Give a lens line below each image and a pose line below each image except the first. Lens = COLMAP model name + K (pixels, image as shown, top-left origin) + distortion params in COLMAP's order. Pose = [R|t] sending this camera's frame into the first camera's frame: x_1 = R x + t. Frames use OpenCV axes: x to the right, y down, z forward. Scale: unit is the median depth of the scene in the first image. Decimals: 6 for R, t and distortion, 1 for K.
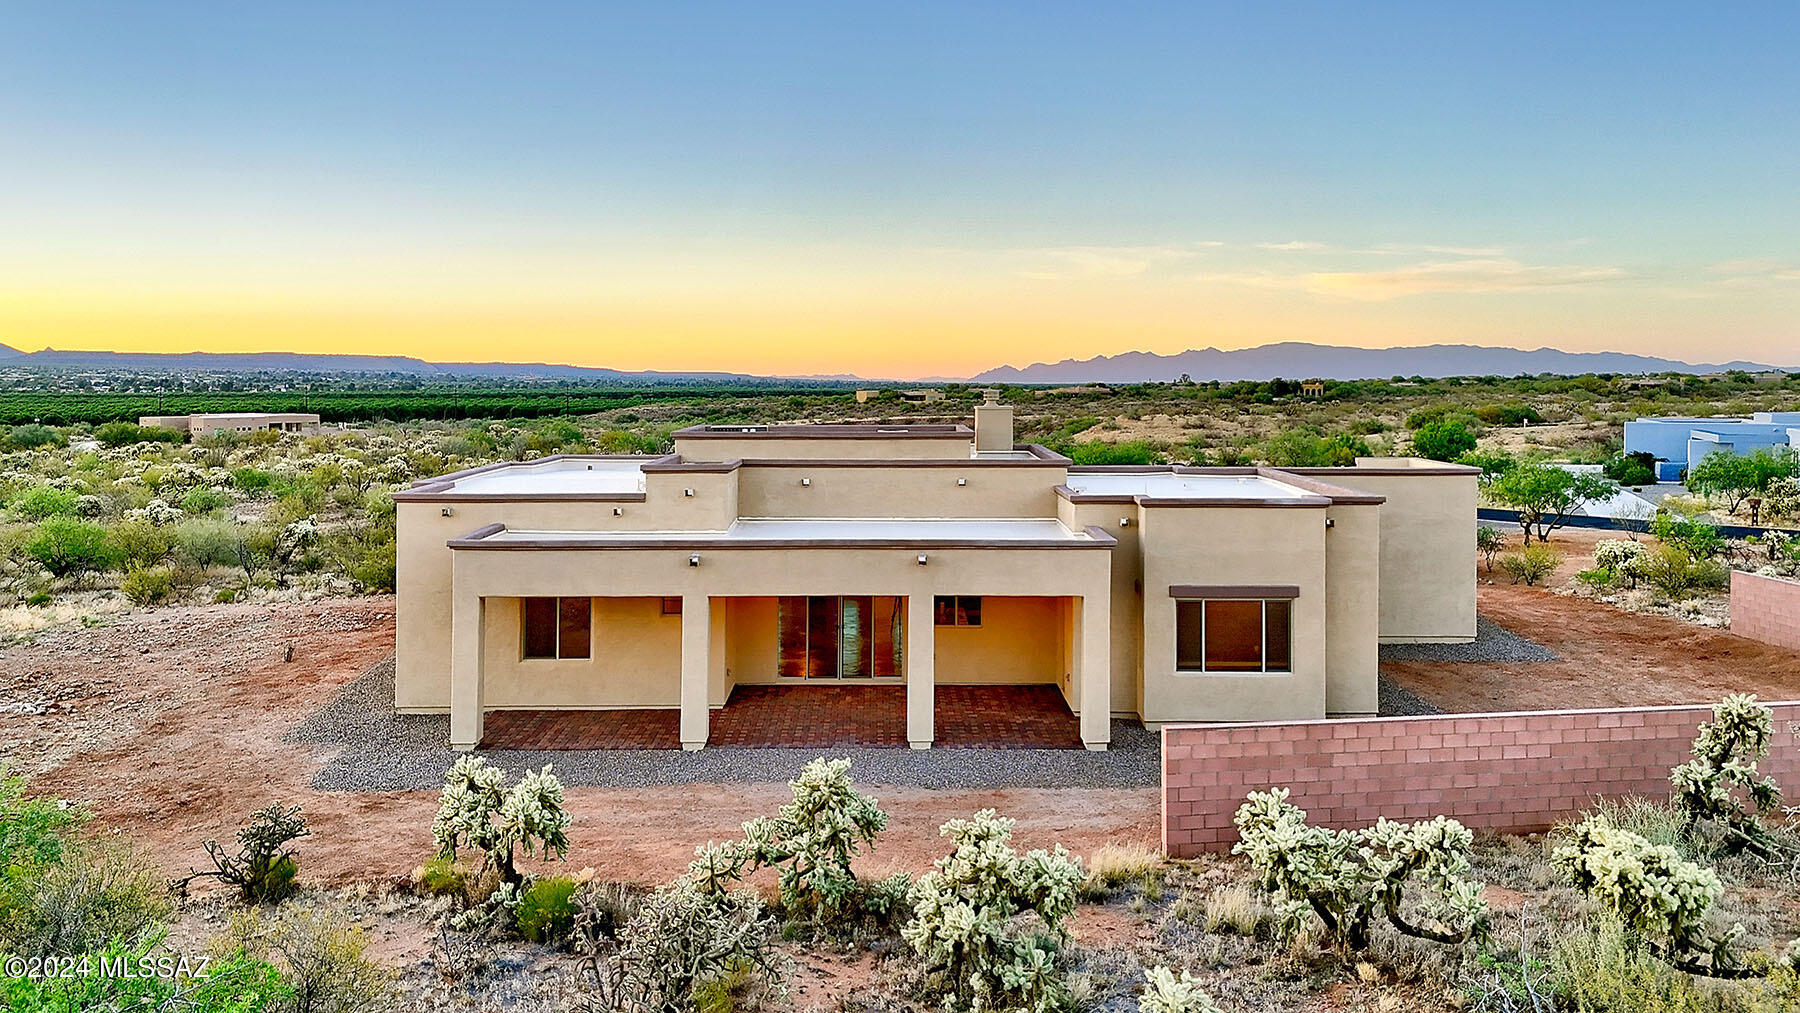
lens RADIAL K [[1415.1, 0, 902.8], [0, 1415.1, 512.0], [0, 0, 1]] dist [0.040815, -0.057568]
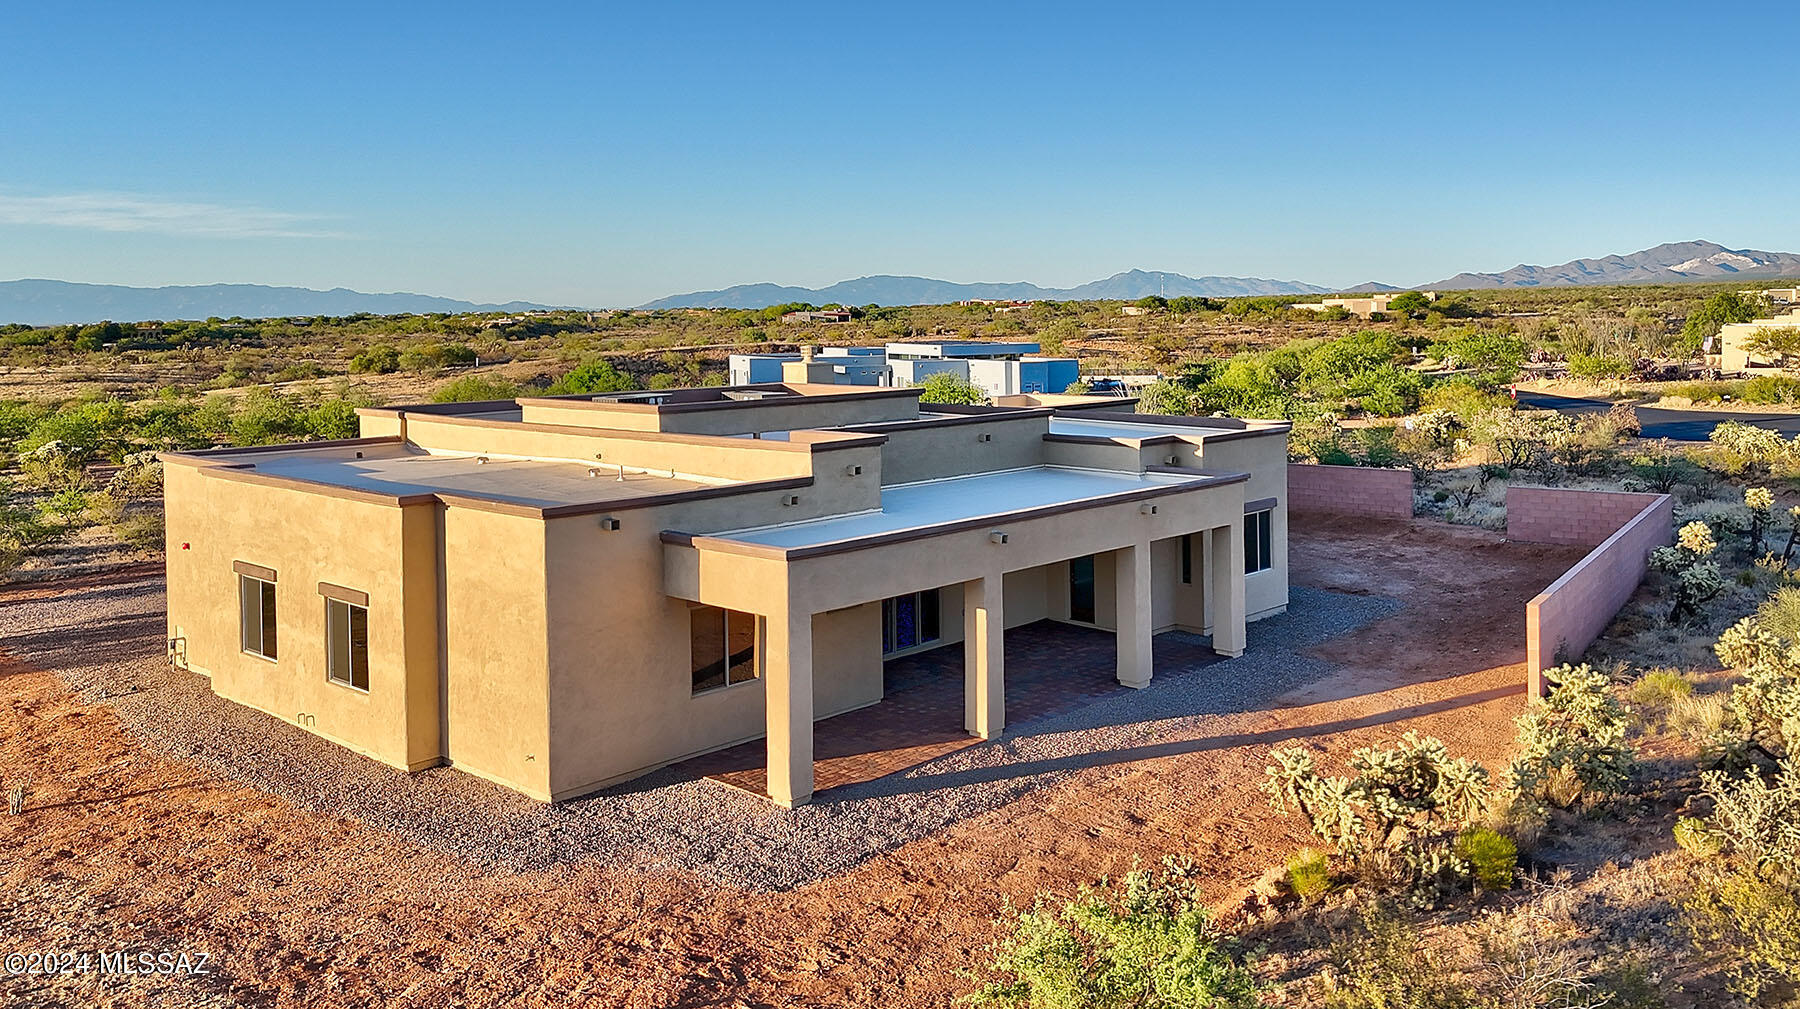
lens RADIAL K [[1415.1, 0, 900.5], [0, 1415.1, 513.0], [0, 0, 1]] dist [0.040815, -0.057568]
pose [[0.655681, -0.112329, 0.746635, -0.794122], [0.080206, 0.993638, 0.079054, -0.054593], [-0.750766, 0.008051, 0.660520, 0.388786]]
